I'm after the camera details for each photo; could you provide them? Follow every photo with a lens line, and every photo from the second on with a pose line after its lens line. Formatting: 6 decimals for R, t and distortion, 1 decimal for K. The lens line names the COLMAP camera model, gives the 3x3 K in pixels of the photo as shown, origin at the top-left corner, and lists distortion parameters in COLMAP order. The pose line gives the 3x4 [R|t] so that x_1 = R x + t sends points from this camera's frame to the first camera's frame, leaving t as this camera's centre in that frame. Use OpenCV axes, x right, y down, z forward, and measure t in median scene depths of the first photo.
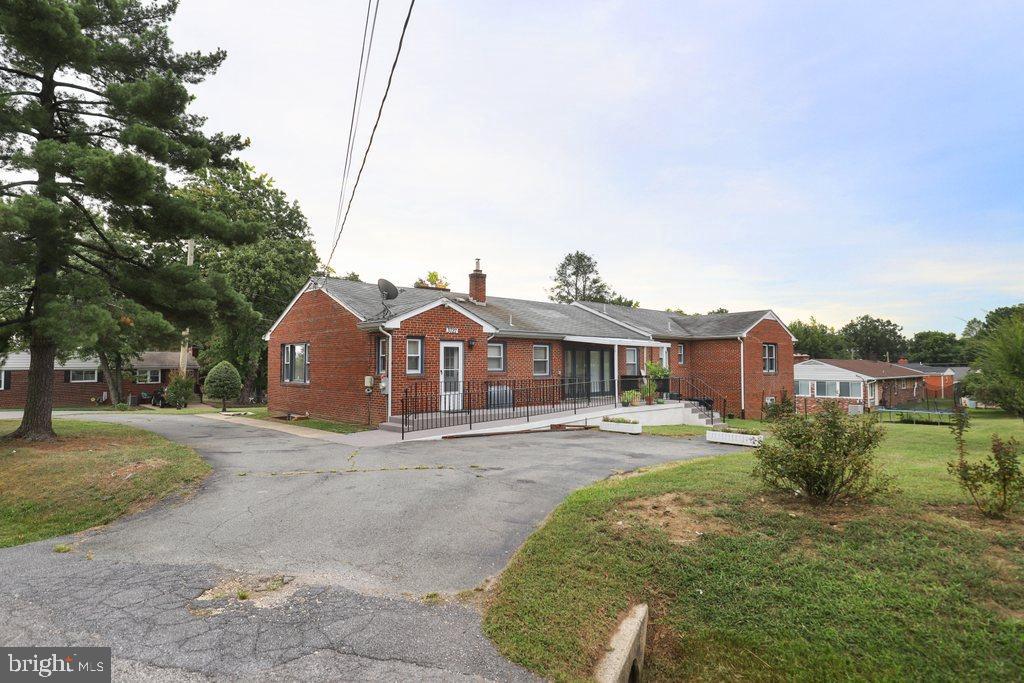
lens RADIAL K [[549.1, 0, 510.8], [0, 549.1, 343.9], [0, 0, 1]] dist [0.003652, 0.000942]
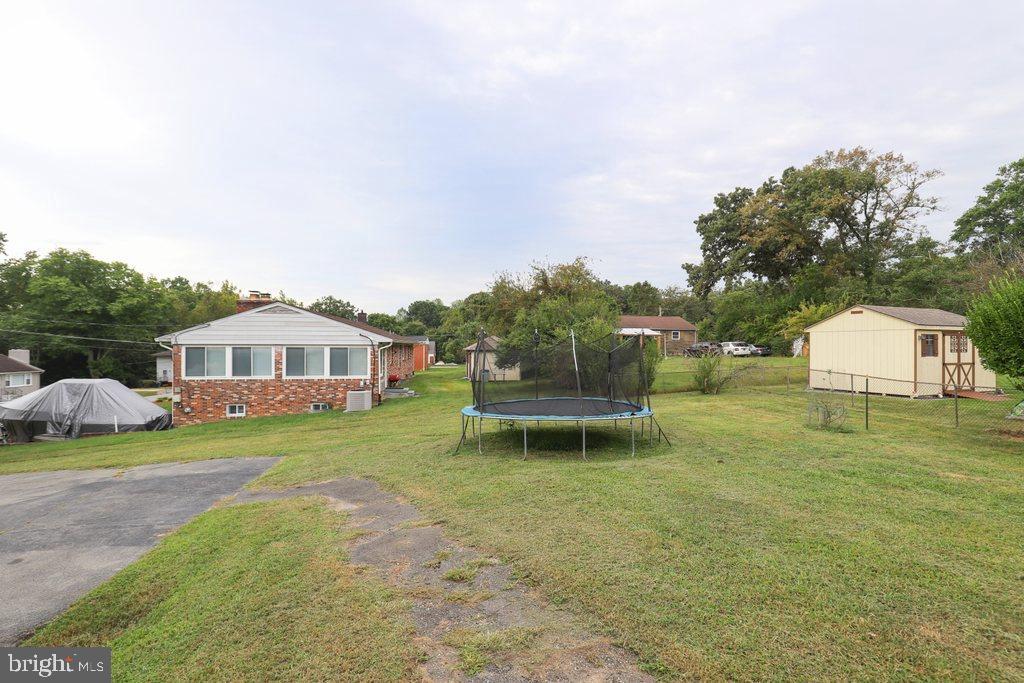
lens RADIAL K [[465.4, 0, 508.9], [0, 465.4, 346.2], [0, 0, 1]] dist [0.001151, -0.000825]
pose [[0.576416, 0.002343, 0.817153, 0.335257], [-0.034049, 0.999196, 0.021154, 0.052361], [-0.816447, -0.040017, 0.576032, 0.606621]]
